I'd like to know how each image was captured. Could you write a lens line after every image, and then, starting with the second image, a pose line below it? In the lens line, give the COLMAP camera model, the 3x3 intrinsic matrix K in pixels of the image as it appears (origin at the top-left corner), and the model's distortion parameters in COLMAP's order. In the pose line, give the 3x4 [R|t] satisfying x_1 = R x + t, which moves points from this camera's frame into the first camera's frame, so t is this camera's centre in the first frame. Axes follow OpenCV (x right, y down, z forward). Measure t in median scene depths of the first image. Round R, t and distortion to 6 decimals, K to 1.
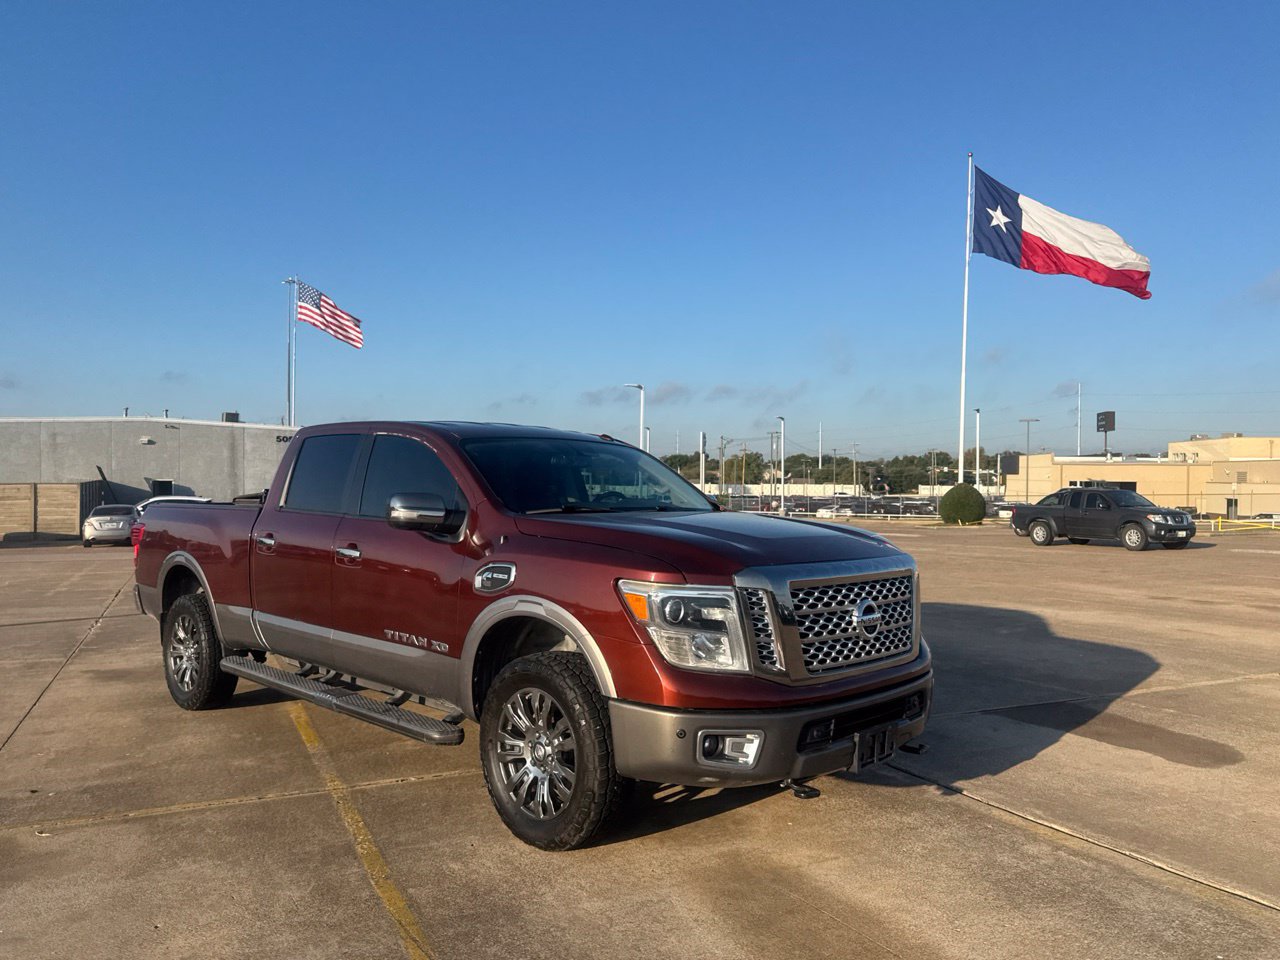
lens RADIAL K [[952.3, 0, 631.8], [0, 952.3, 505.3], [0, 0, 1]] dist [0.044152, -0.057294]
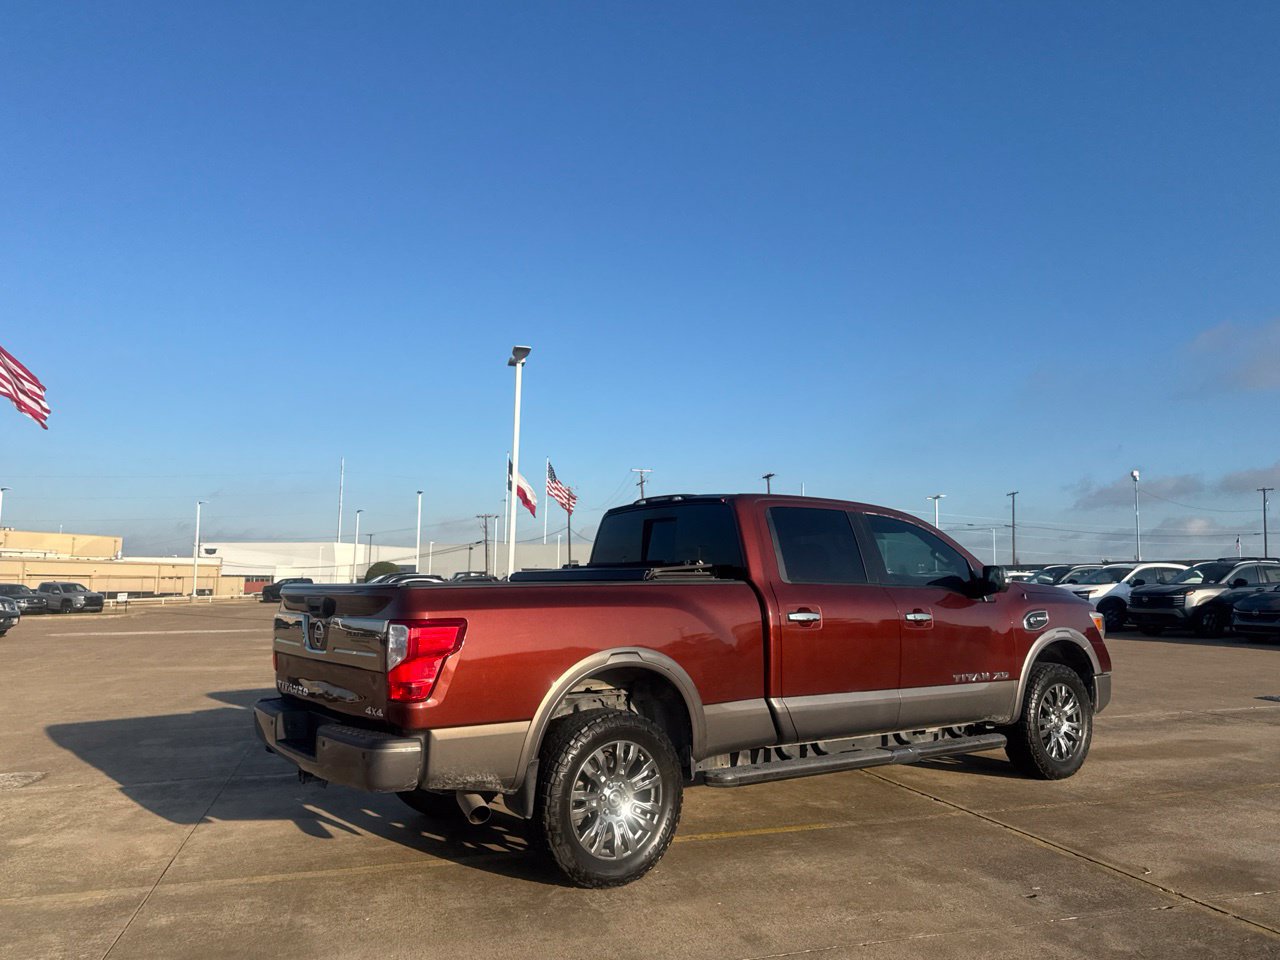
lens RADIAL K [[952.3, 0, 644.5], [0, 952.3, 471.1], [0, 0, 1]] dist [0.044152, -0.057294]
pose [[0.156960, 0.109818, 0.981480, -1.721789], [0.015906, 0.993389, -0.113694, -0.000520], [-0.987477, 0.033457, 0.154175, 1.294447]]
